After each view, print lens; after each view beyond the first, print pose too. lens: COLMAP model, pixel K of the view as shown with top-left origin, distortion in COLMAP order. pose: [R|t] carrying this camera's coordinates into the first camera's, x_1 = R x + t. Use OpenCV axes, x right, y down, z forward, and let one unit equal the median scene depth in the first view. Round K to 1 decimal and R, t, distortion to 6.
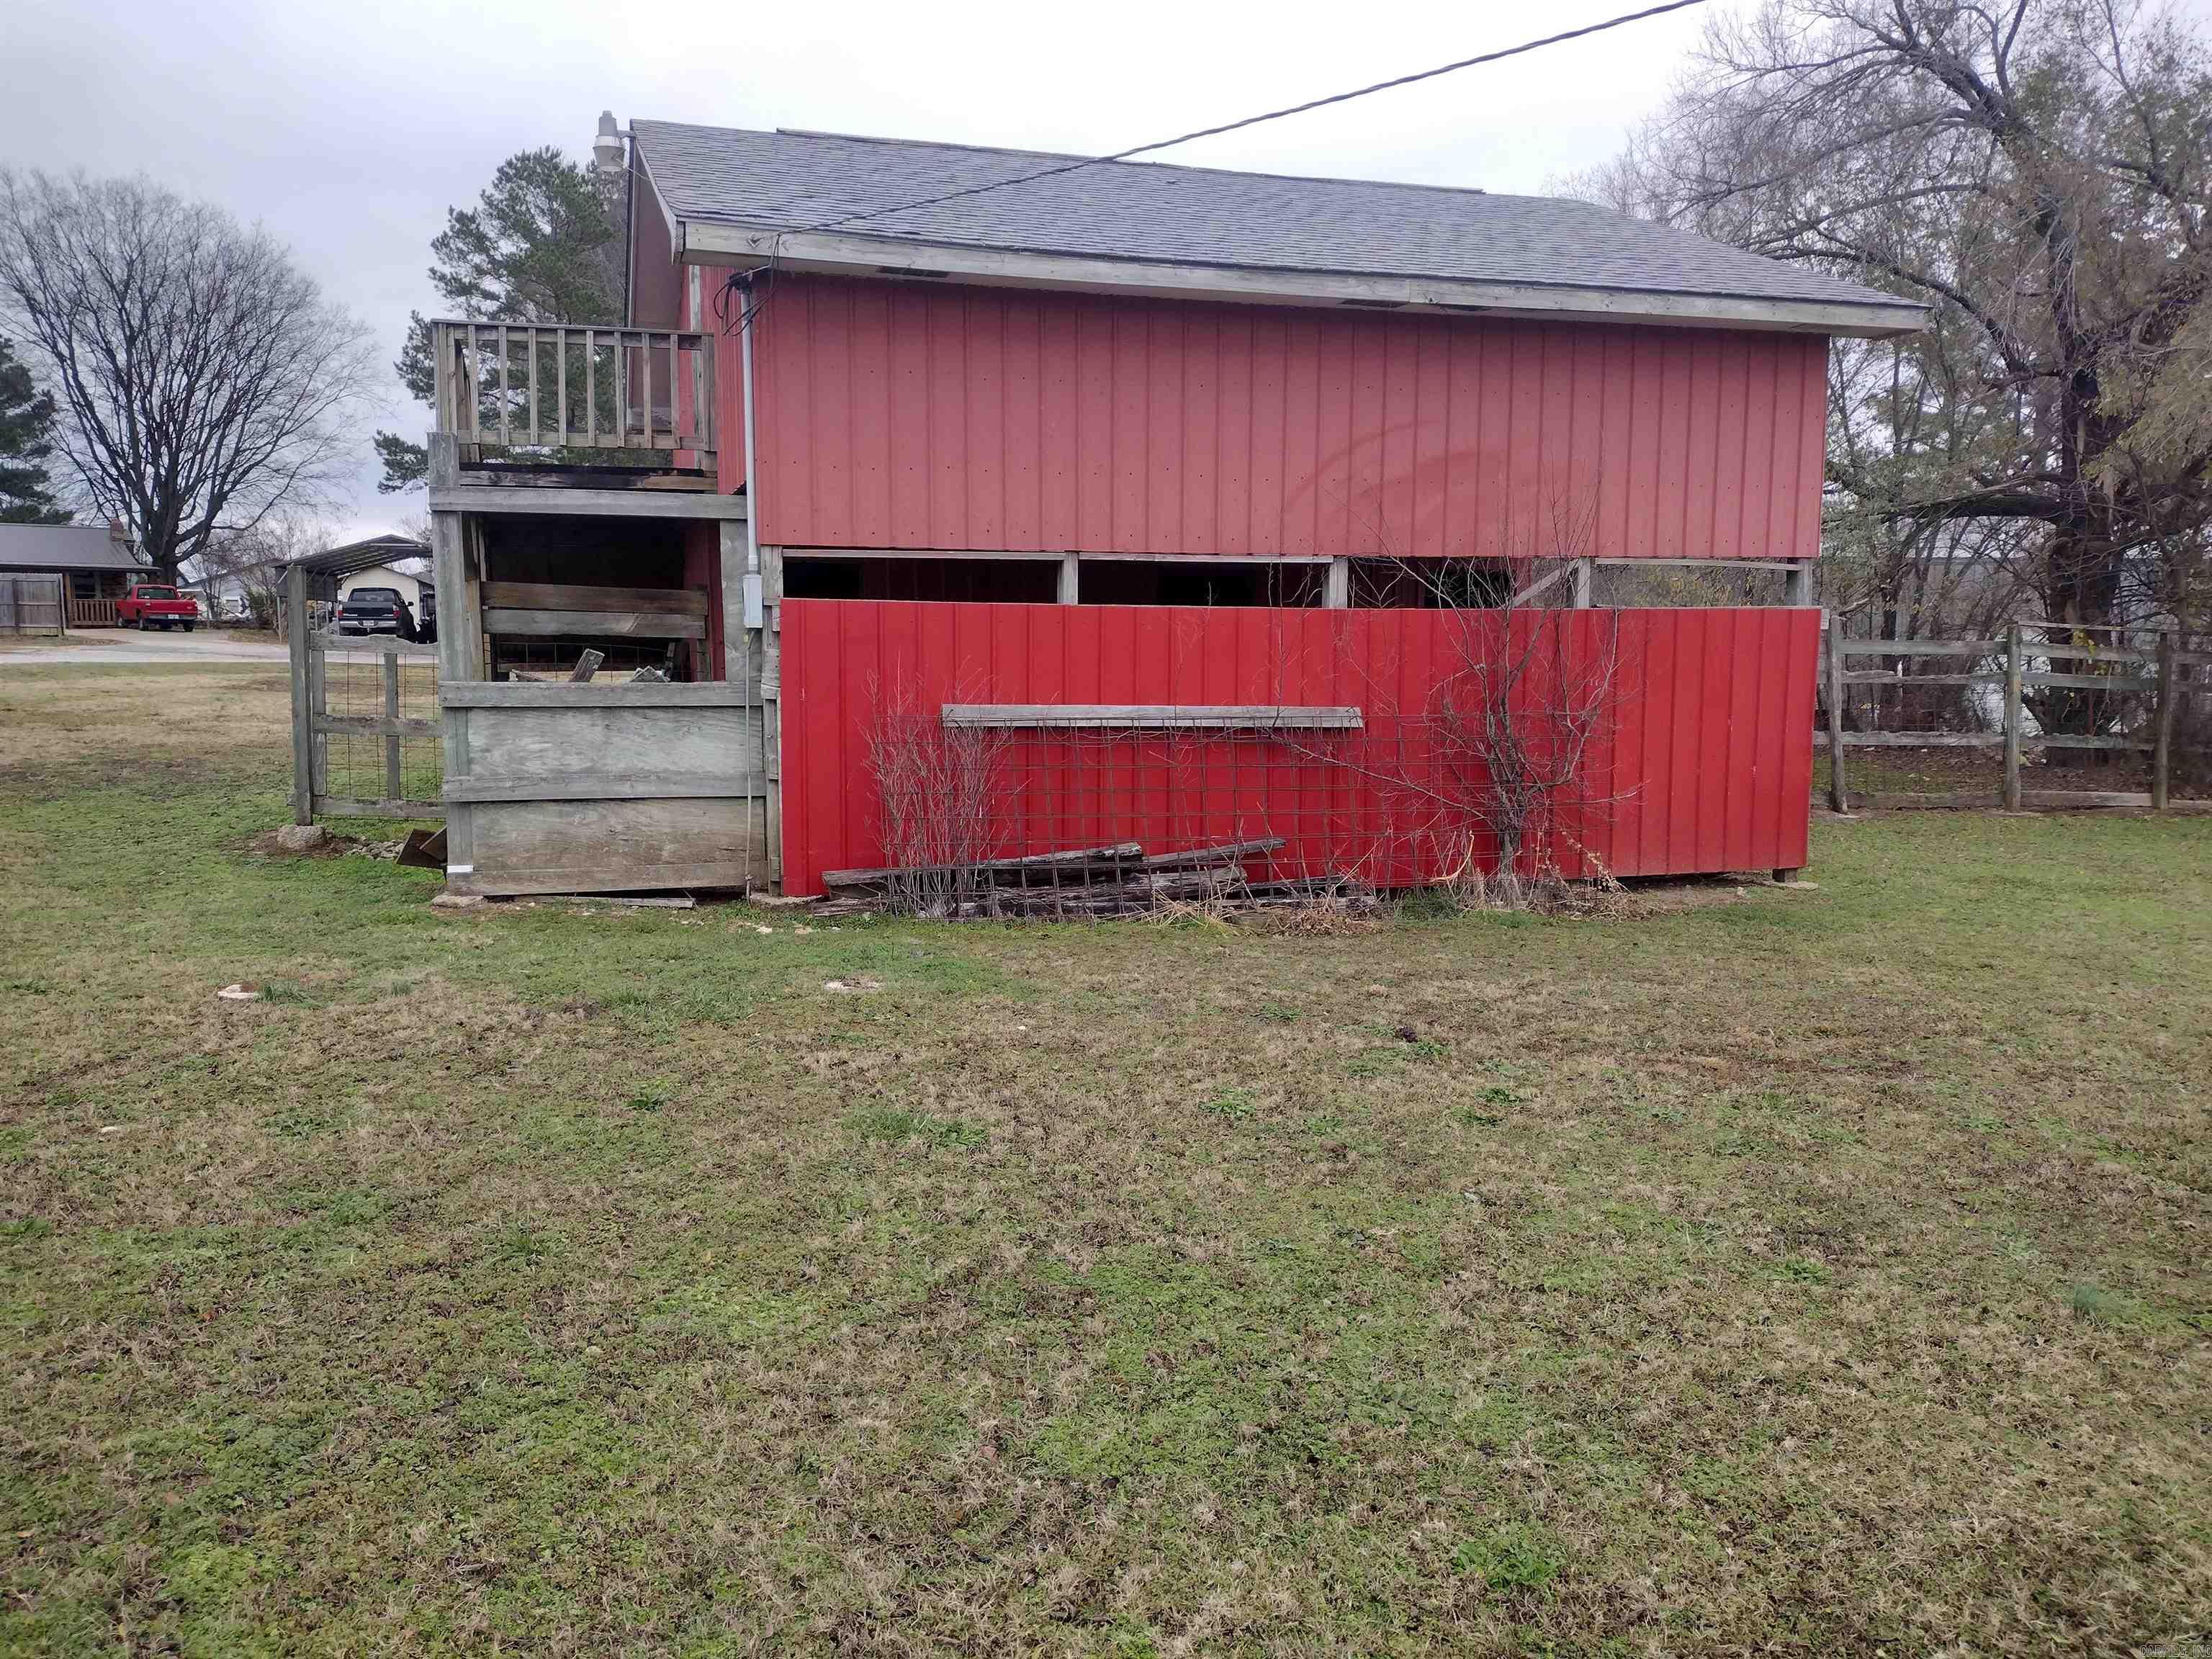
lens RADIAL K [[1718.1, 0, 1103.0], [0, 1718.1, 807.9], [0, 0, 1]] dist [0.060604, -0.052779]
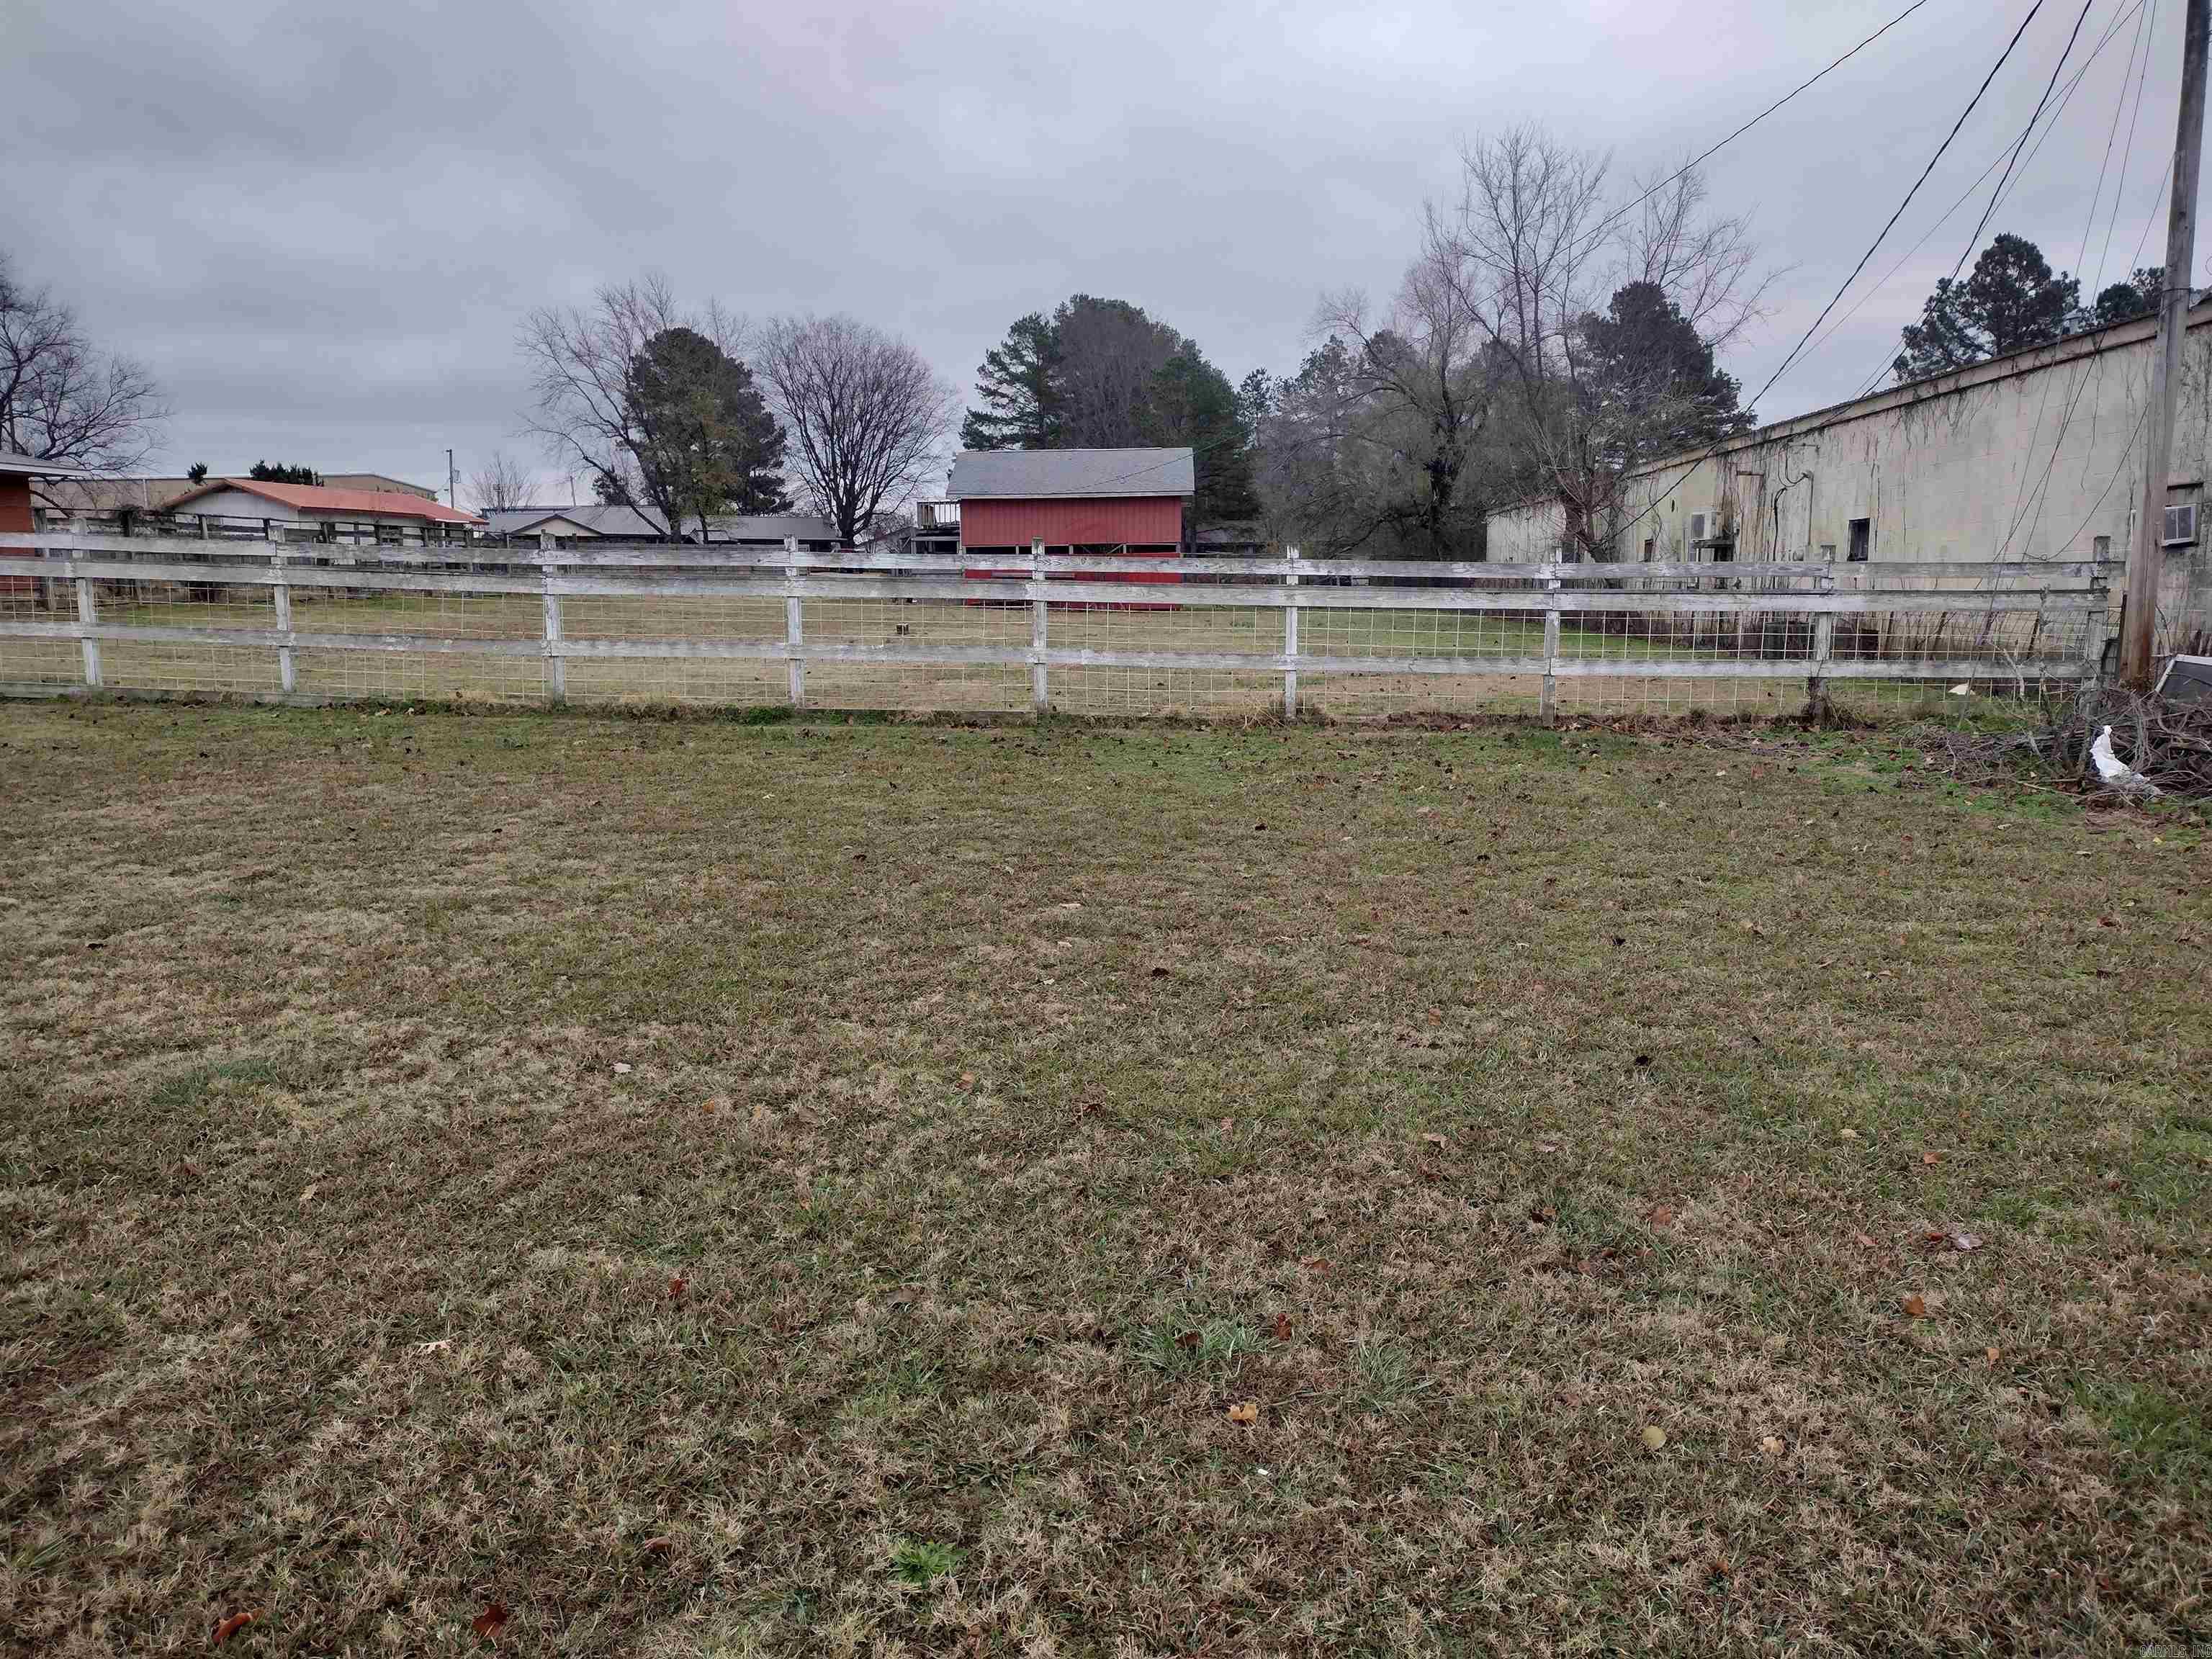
lens RADIAL K [[1718.1, 0, 1112.2], [0, 1718.1, 841.6], [0, 0, 1]] dist [0.060604, -0.052779]
pose [[0.945710, 0.043391, -0.322102, 0.288490], [-0.027988, 0.998239, 0.052301, 0.069743], [0.323804, -0.040447, 0.945259, -0.573122]]
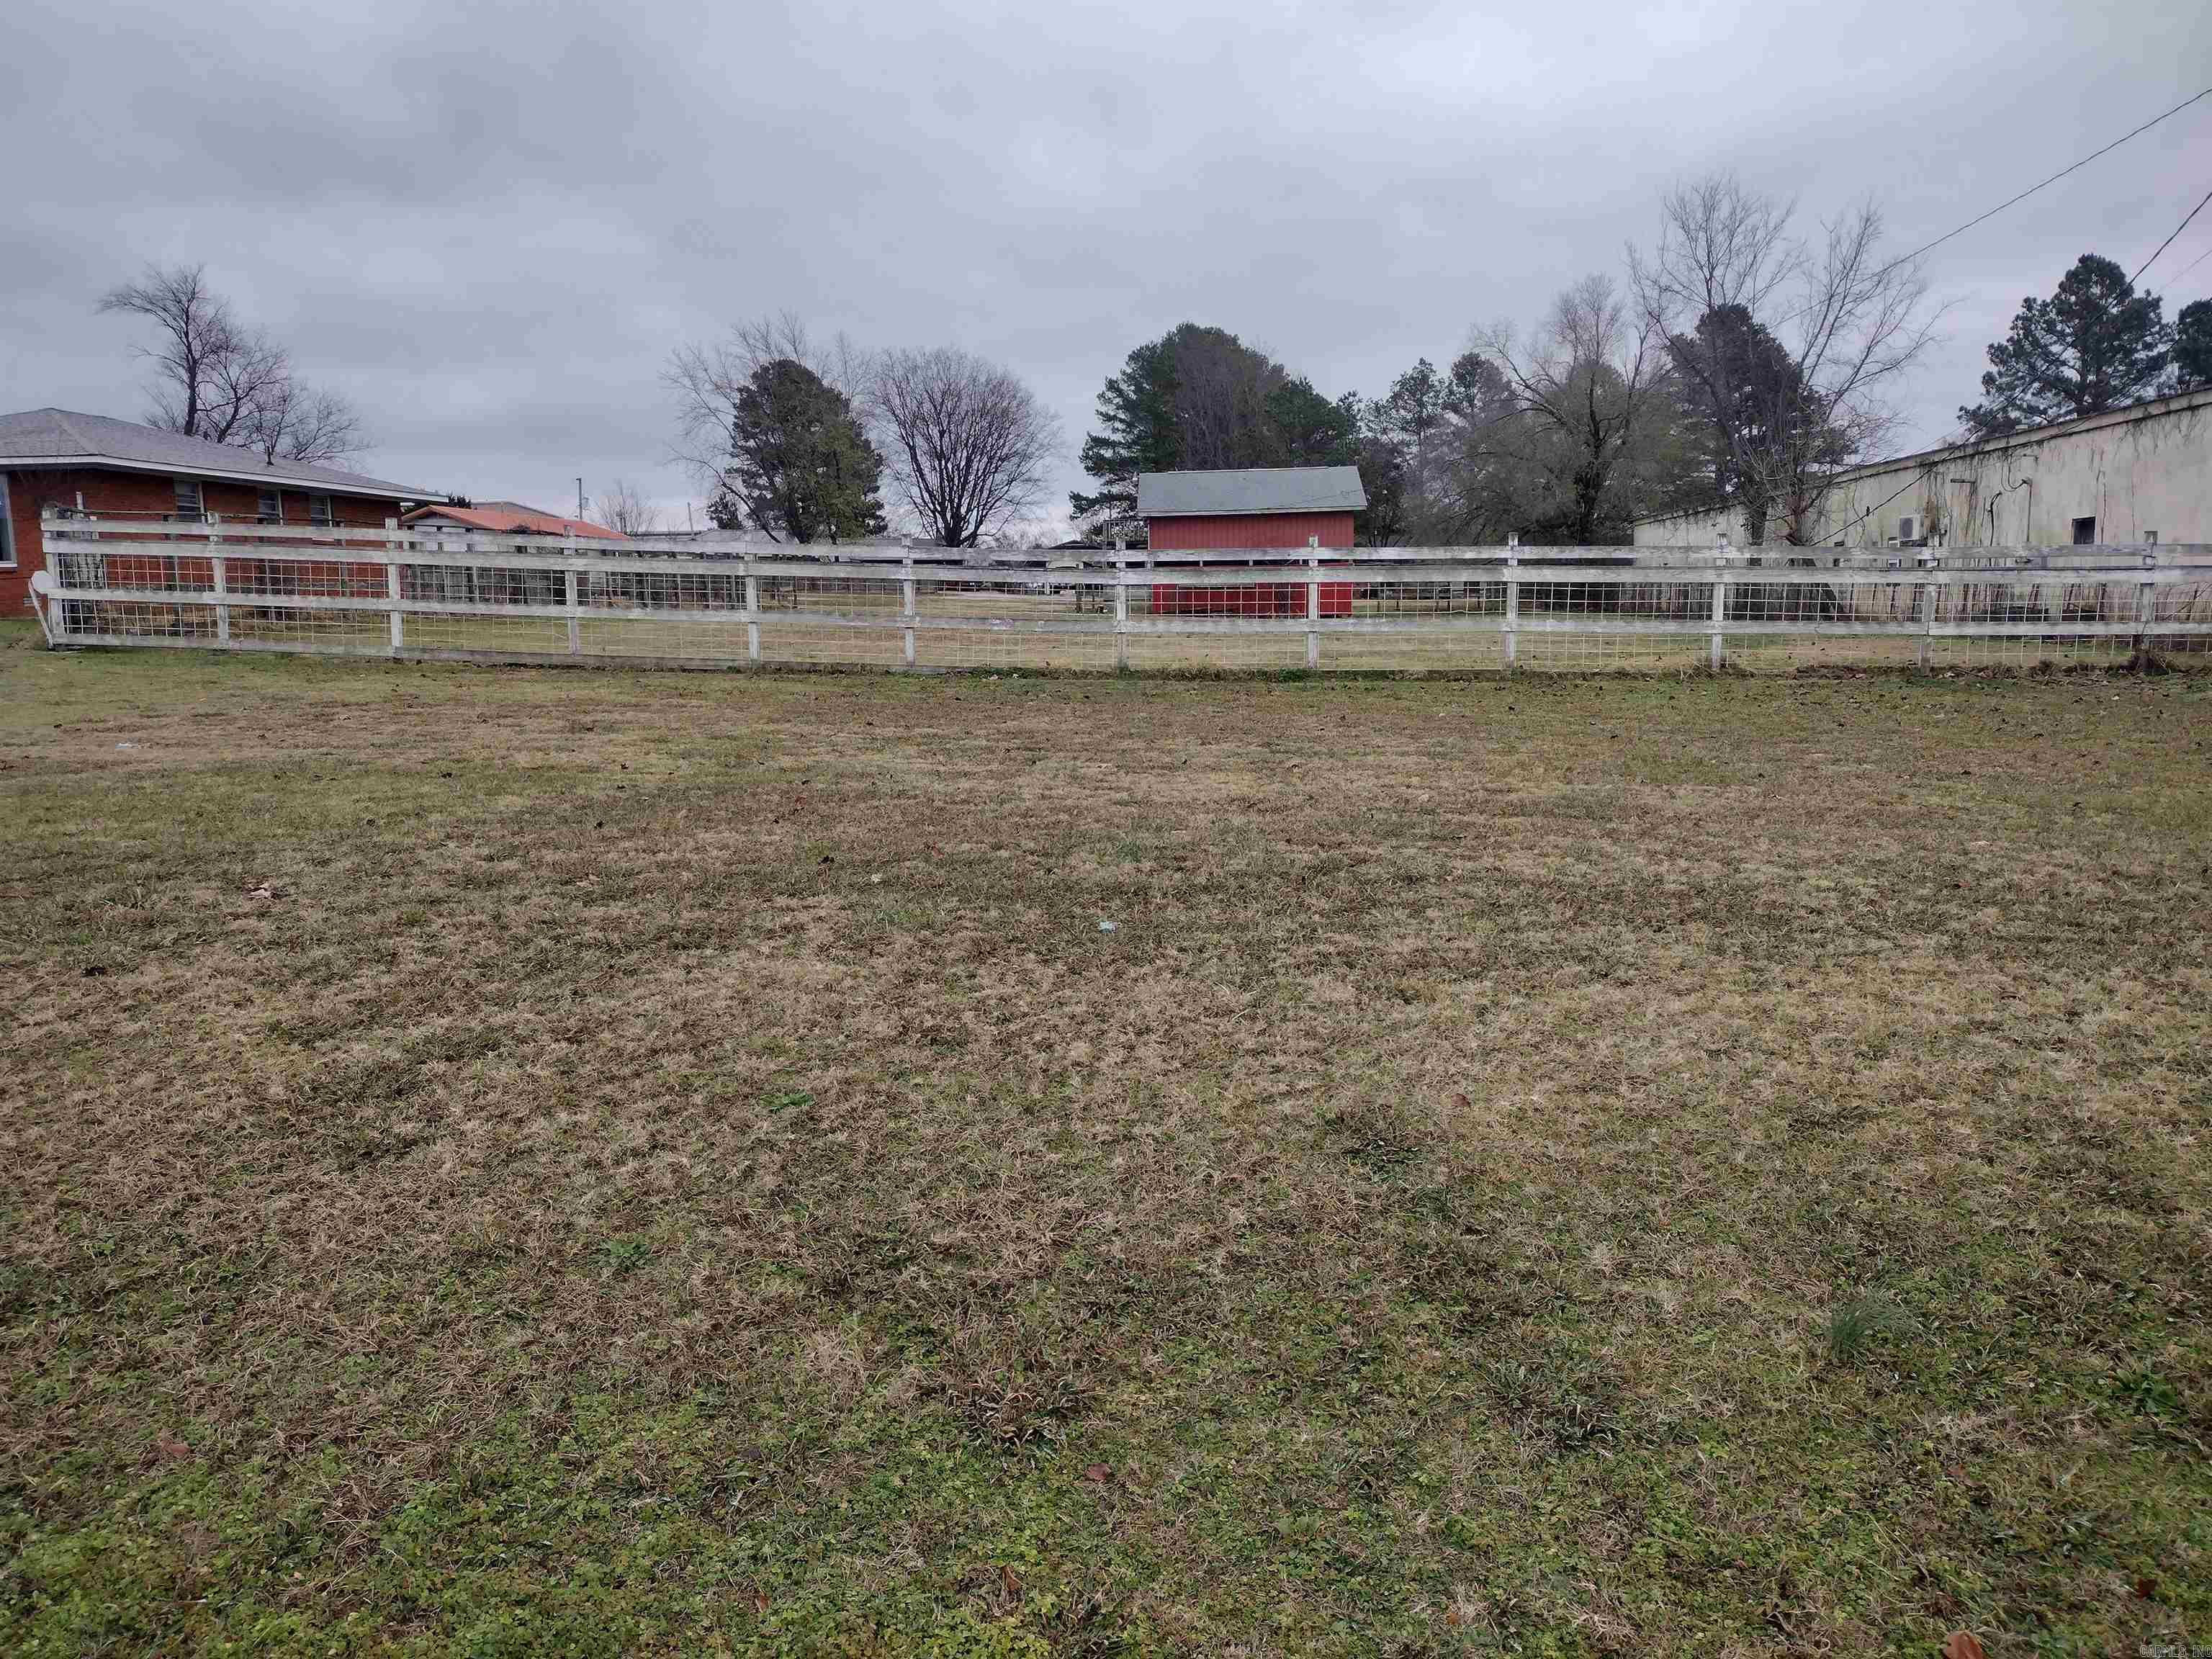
lens RADIAL K [[1718.1, 0, 1111.4], [0, 1718.1, 842.2], [0, 0, 1]] dist [0.060604, -0.052779]
pose [[0.939461, 0.033532, -0.341010, 0.243280], [-0.020879, 0.998953, 0.040707, 0.083137], [0.342018, -0.031123, 0.939178, -0.656035]]
